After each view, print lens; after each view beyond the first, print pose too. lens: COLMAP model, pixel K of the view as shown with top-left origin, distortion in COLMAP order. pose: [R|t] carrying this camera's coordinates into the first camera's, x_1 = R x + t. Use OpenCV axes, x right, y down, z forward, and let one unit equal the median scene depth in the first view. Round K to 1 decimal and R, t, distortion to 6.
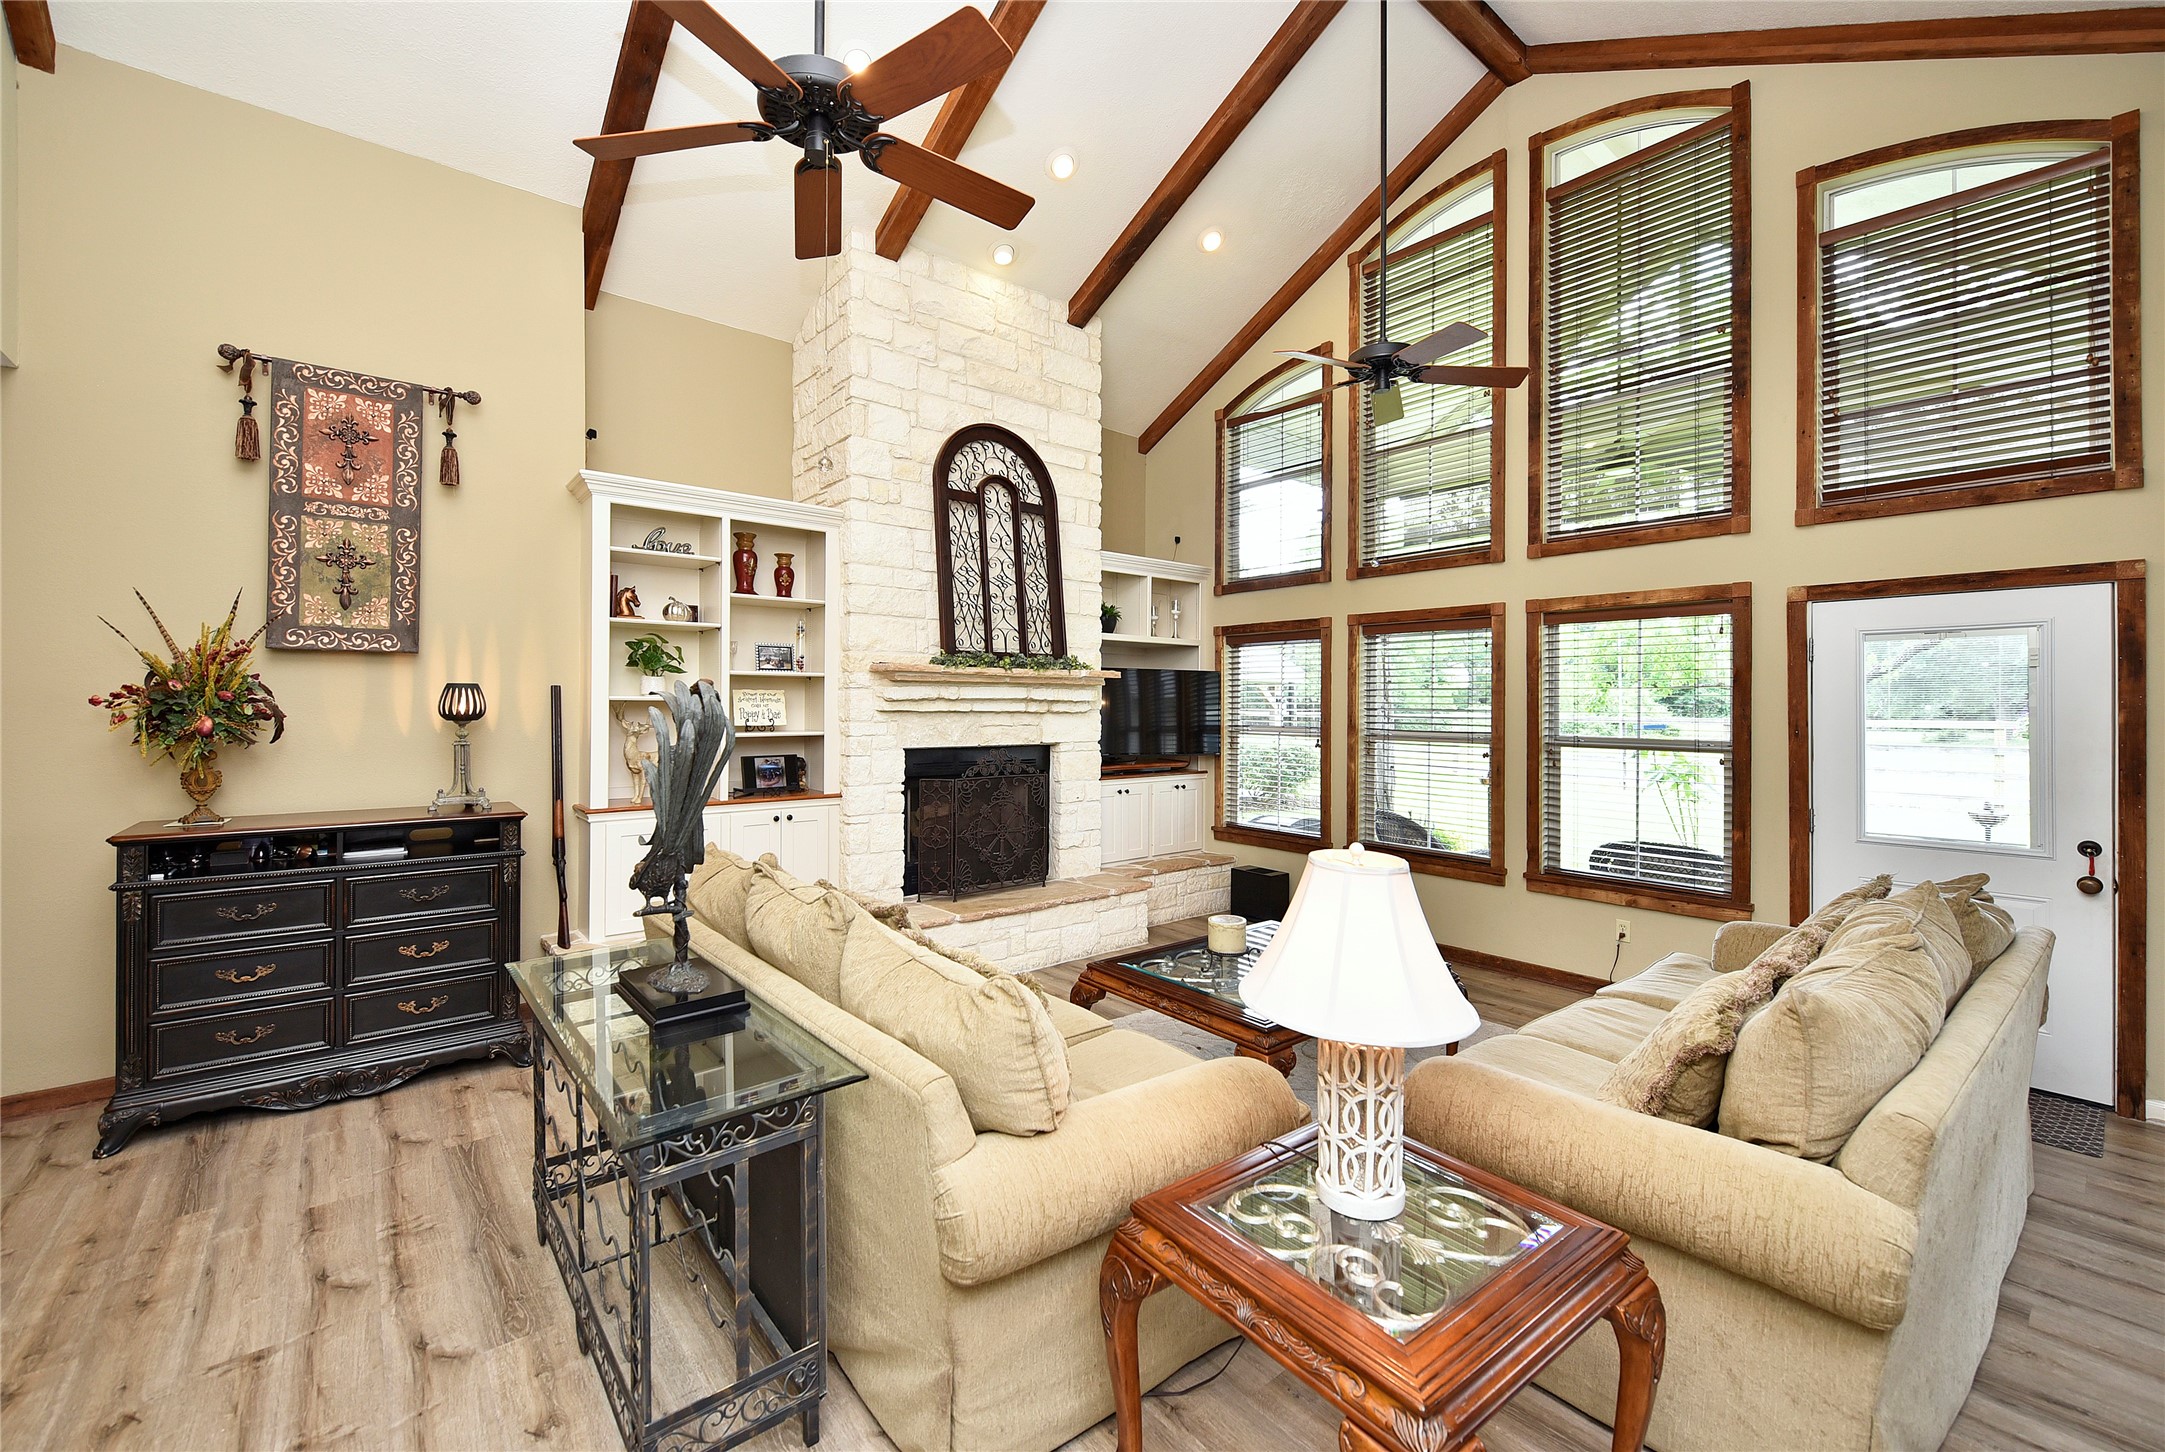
lens RADIAL K [[919.9, 0, 1140.7], [0, 919.9, 706.0], [0, 0, 1]] dist [-0.014789, -0.001818]
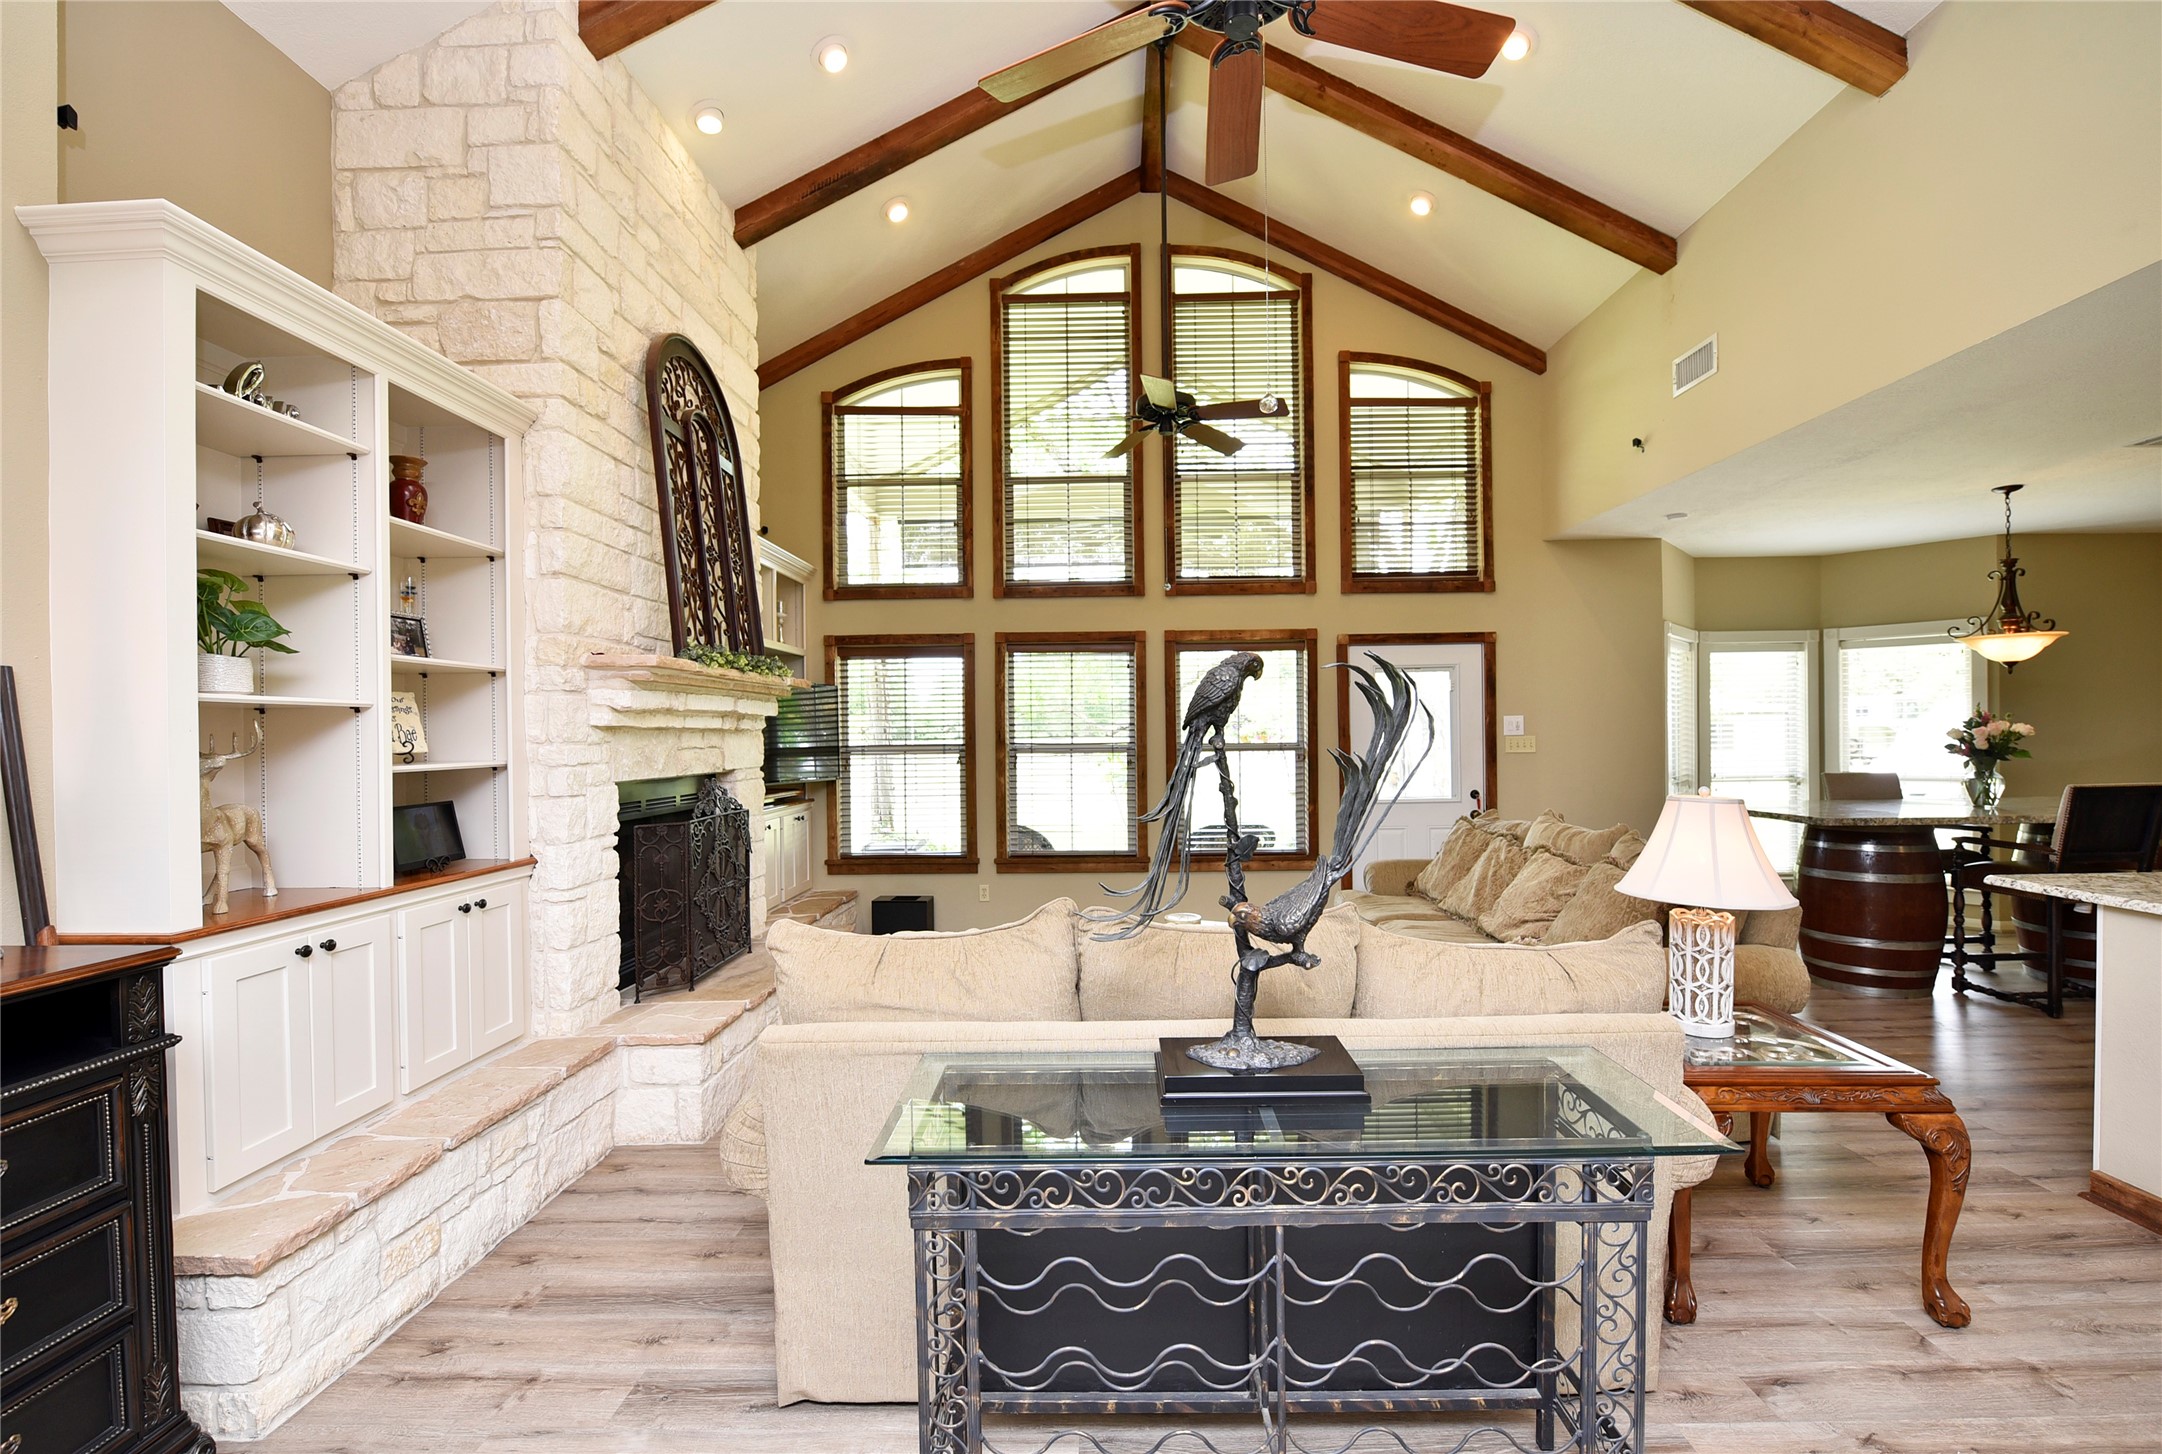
lens RADIAL K [[918.6, 0, 1085.7], [0, 918.6, 738.7], [0, 0, 1]] dist [-0.014789, -0.001818]
pose [[0.645582, -0.017818, 0.763483, -0.522173], [0.018105, 0.999804, 0.008023, 0.013766], [-0.763476, 0.008643, 0.645778, 0.282647]]
